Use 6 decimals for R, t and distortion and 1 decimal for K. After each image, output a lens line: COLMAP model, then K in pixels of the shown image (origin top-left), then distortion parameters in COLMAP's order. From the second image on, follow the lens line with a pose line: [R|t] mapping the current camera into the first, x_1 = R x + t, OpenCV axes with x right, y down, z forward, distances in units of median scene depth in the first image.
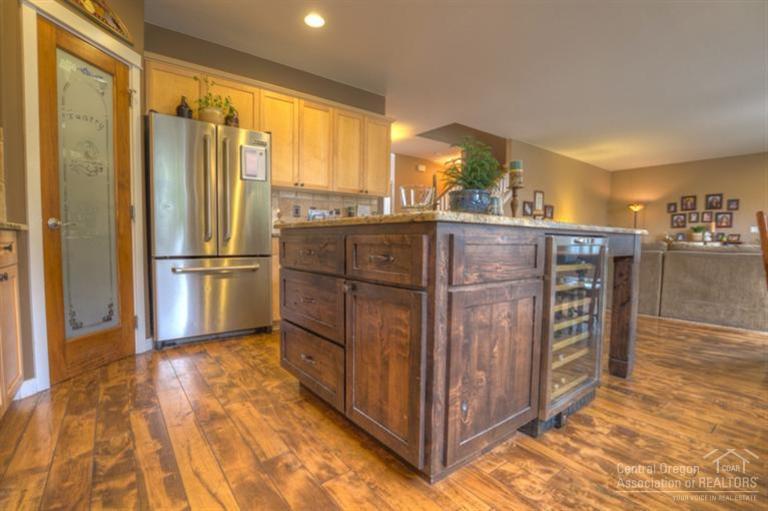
lens RADIAL K [[354.4, 0, 385.1], [0, 354.4, 255.7], [0, 0, 1]] dist [-0.004265, -0.000579]
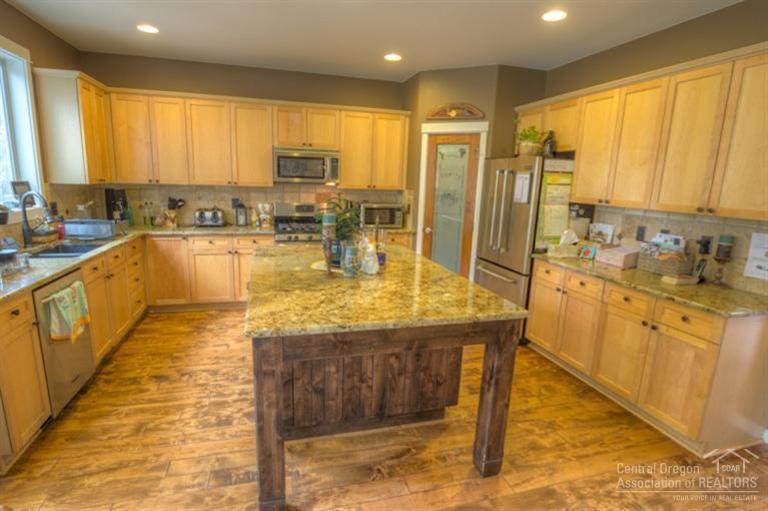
lens RADIAL K [[399.1, 0, 383.2], [0, 399.1, 257.1], [0, 0, 1]] dist [-0.001046, -0.000249]
pose [[-0.368268, 0.154793, -0.916743, 1.751882], [-0.088784, 0.975681, 0.200410, -0.486793], [0.925471, 0.155197, -0.345568, 1.979983]]
